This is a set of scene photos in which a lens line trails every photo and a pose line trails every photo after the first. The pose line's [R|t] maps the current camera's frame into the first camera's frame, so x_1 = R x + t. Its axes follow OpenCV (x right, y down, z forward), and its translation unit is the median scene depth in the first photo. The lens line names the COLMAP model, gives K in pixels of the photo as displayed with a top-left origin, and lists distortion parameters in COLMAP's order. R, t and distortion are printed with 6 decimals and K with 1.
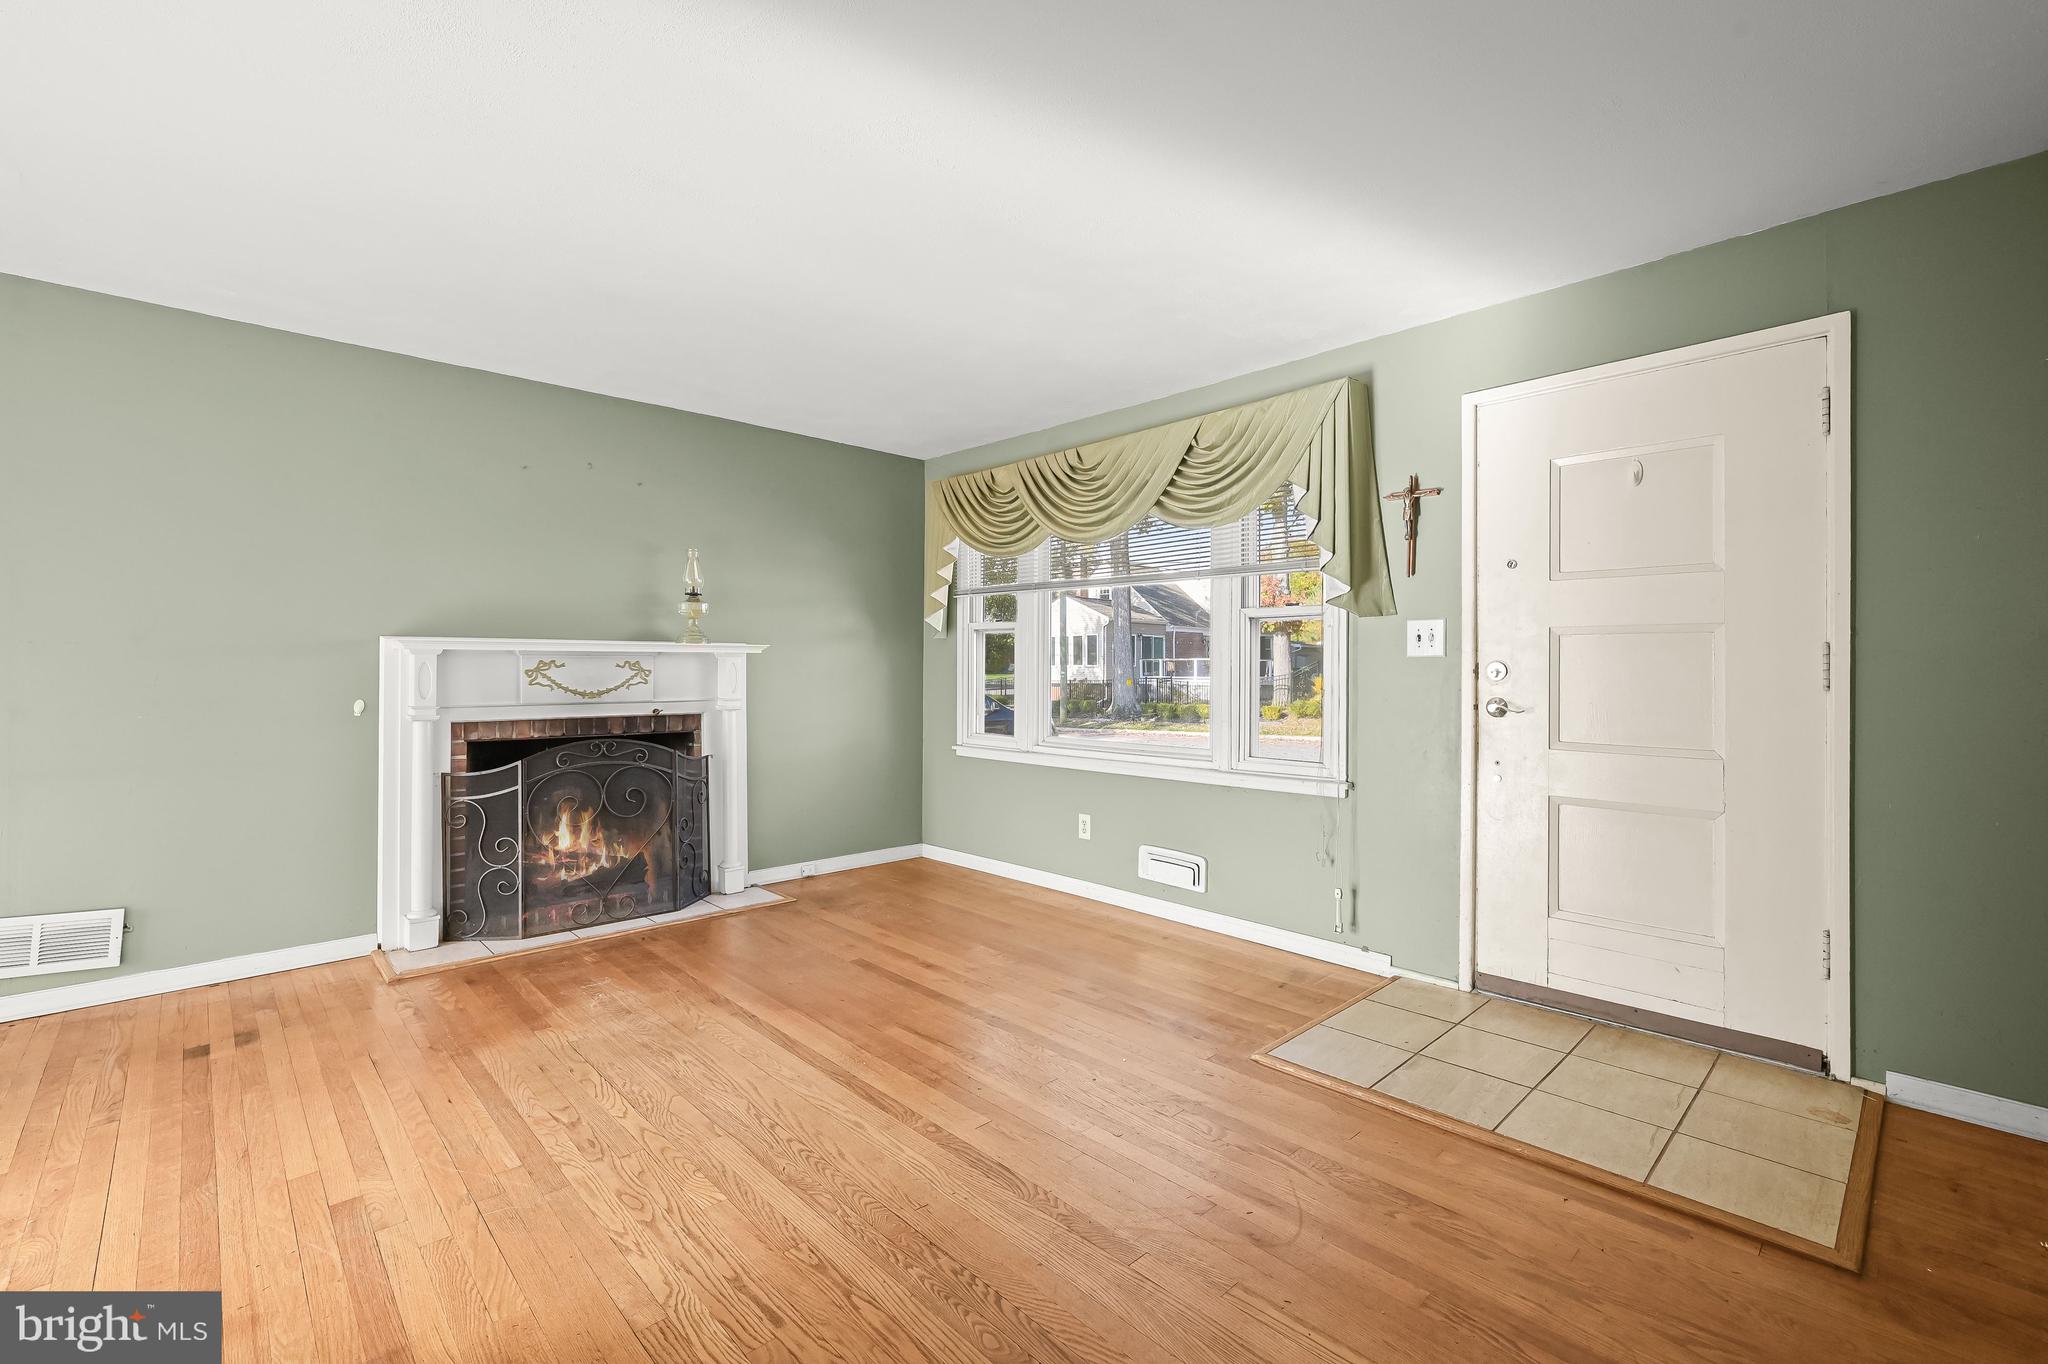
lens RADIAL K [[888.8, 0, 1031.4], [0, 888.8, 676.7], [0, 0, 1]] dist [-0.000628, -0.000217]
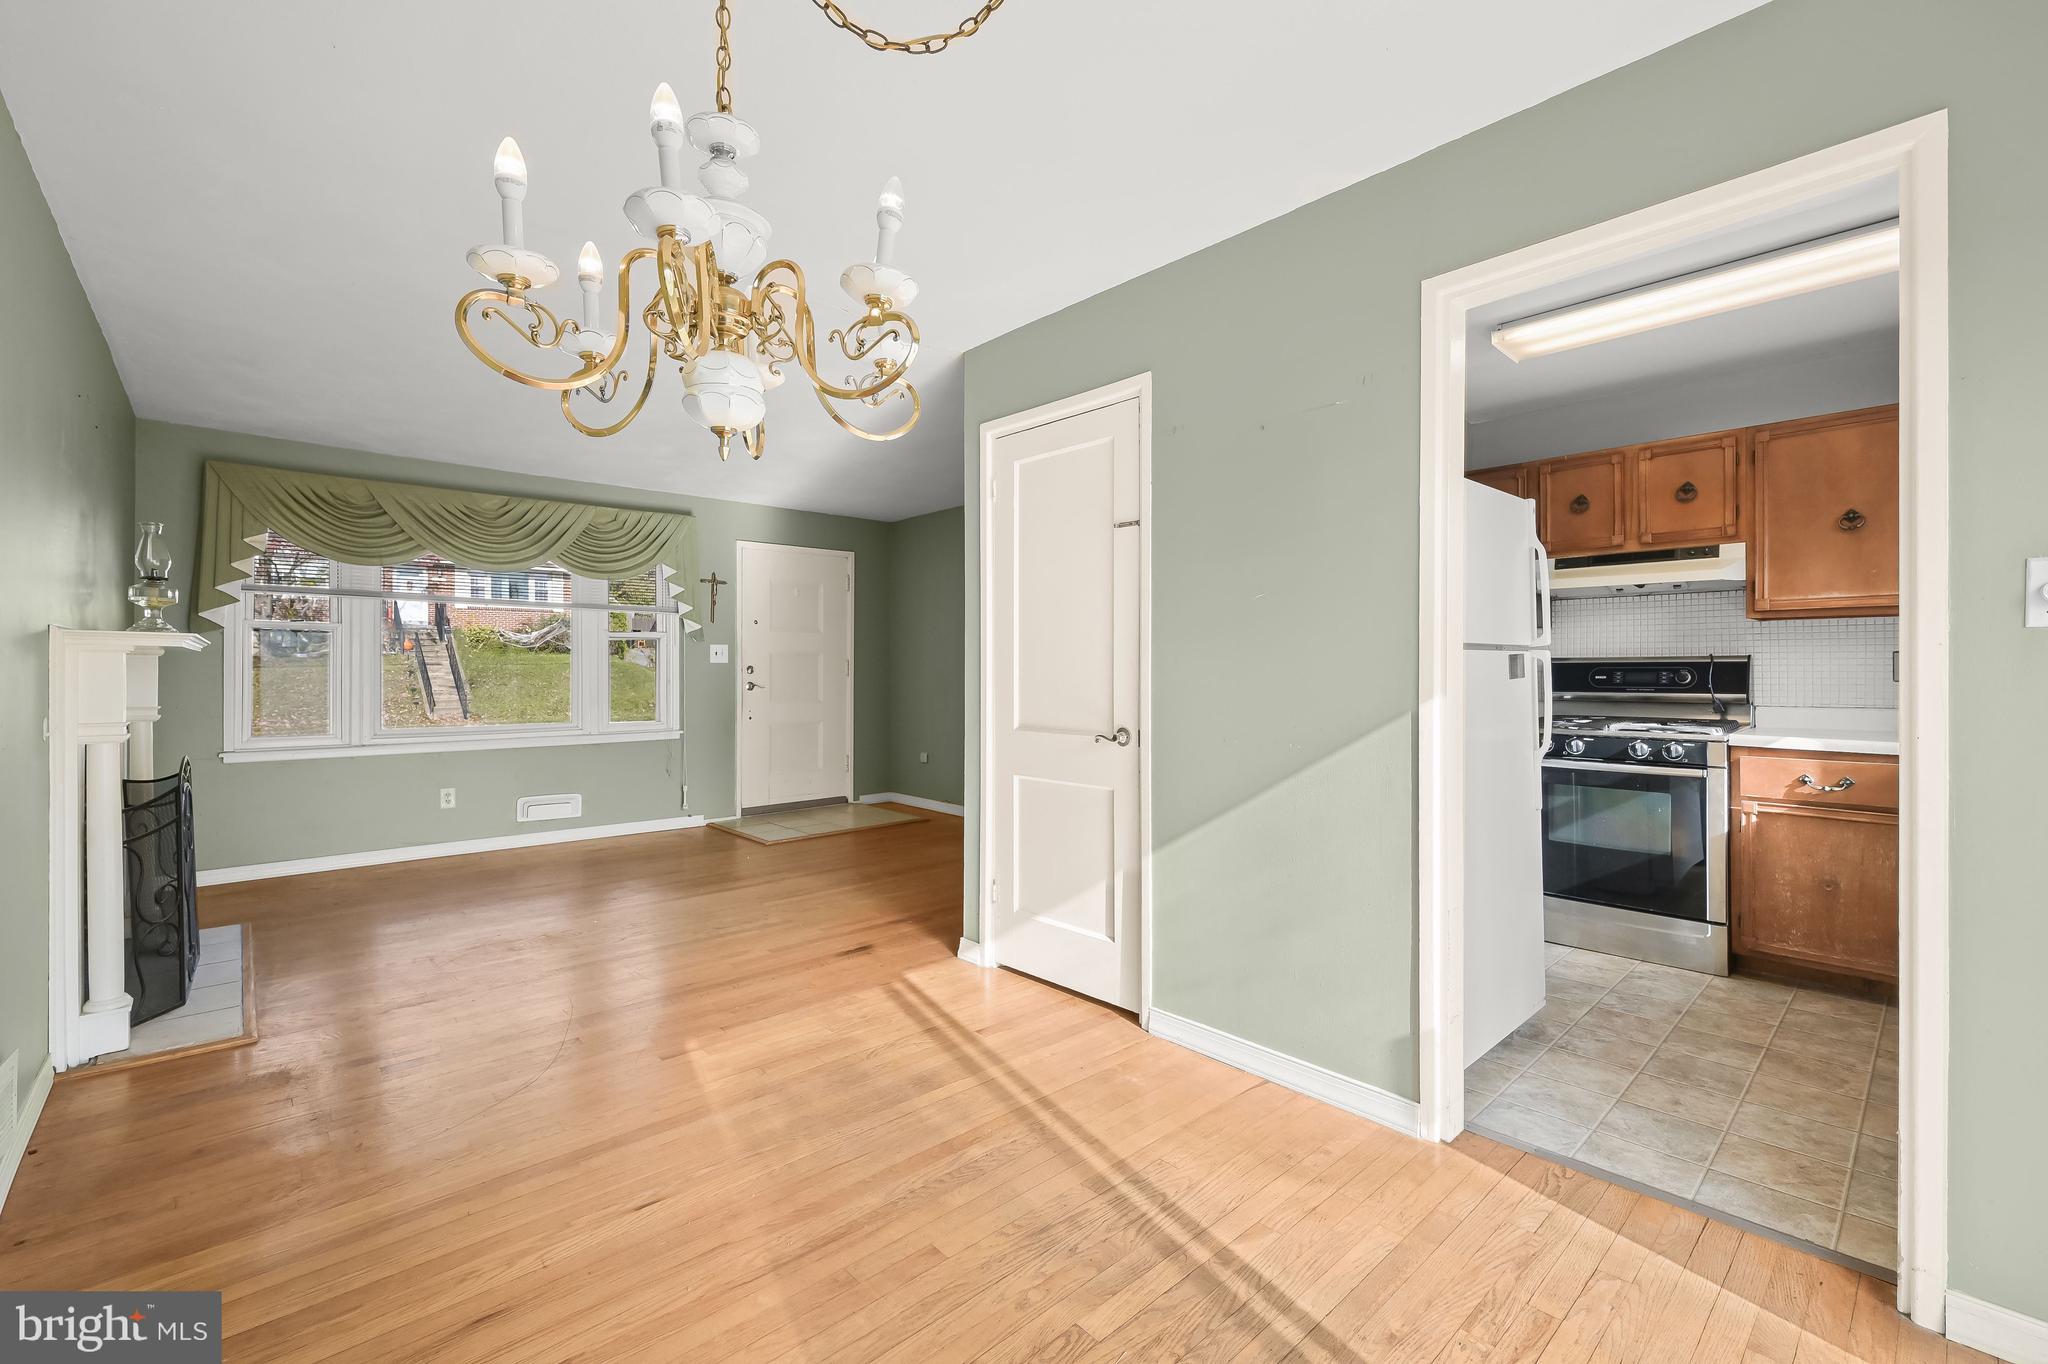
lens RADIAL K [[863.1, 0, 1035.9], [0, 863.1, 671.3], [0, 0, 1]] dist [-0.000861, -0.000248]
pose [[0.018474, -0.004992, 0.999817, -1.307167], [0.007640, 0.999959, 0.004851, -0.005846], [-0.999800, 0.007549, 0.018512, 0.201119]]
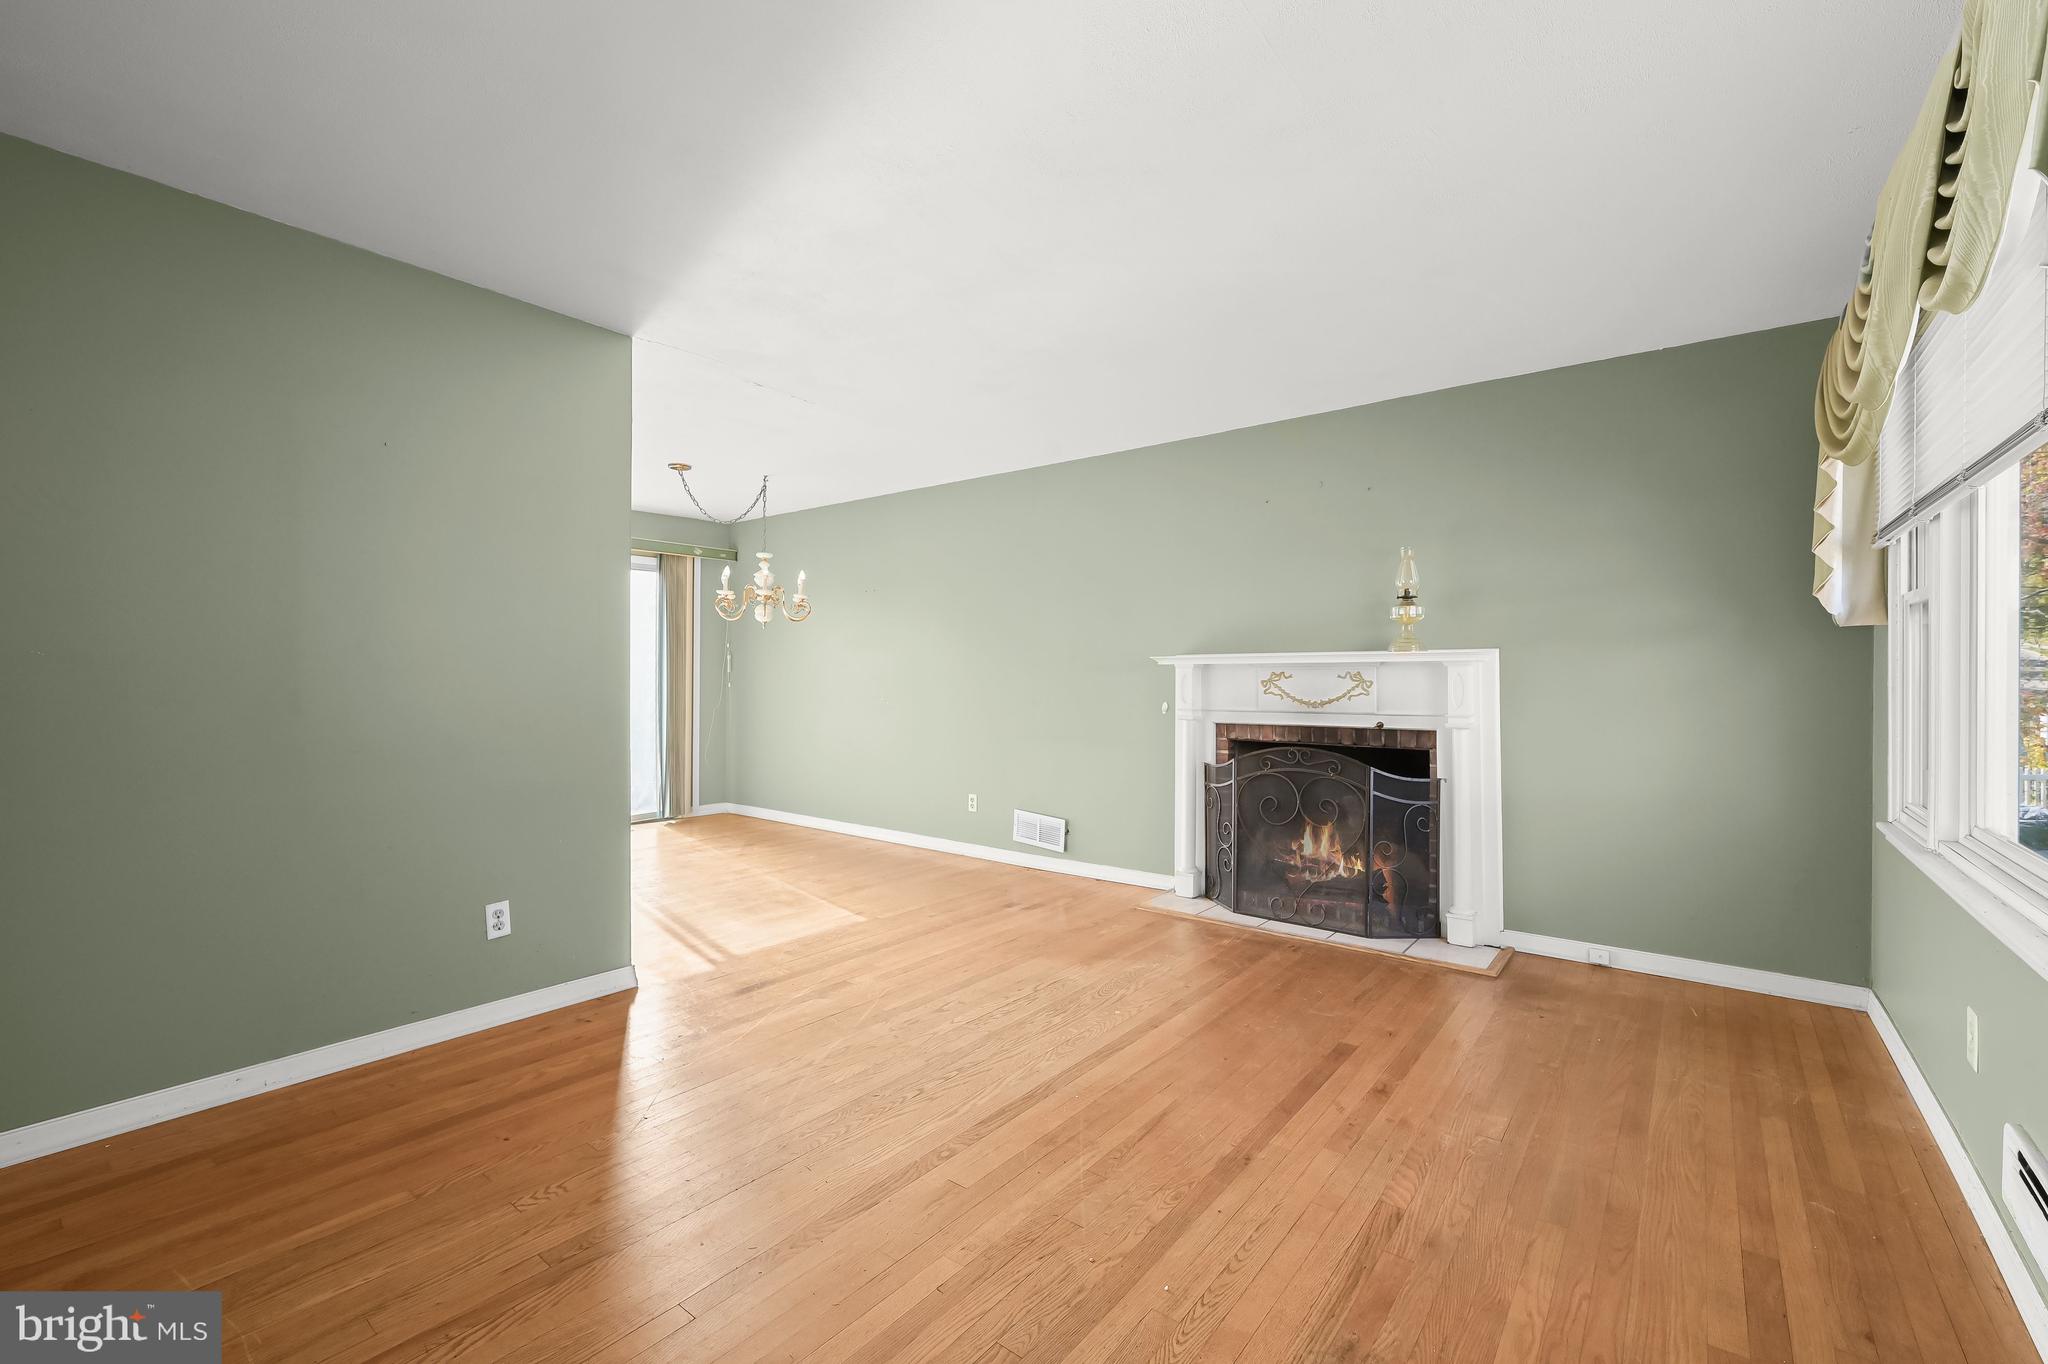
lens RADIAL K [[861.6, 0, 1029.2], [0, 861.6, 680.0], [0, 0, 1]] dist [-0.001437, 0.000302]
pose [[0.141399, 0.000856, -0.989952, 0.483466], [-0.009654, 0.999953, -0.000514, -0.004942], [0.989906, 0.009630, 0.141401, 0.554261]]
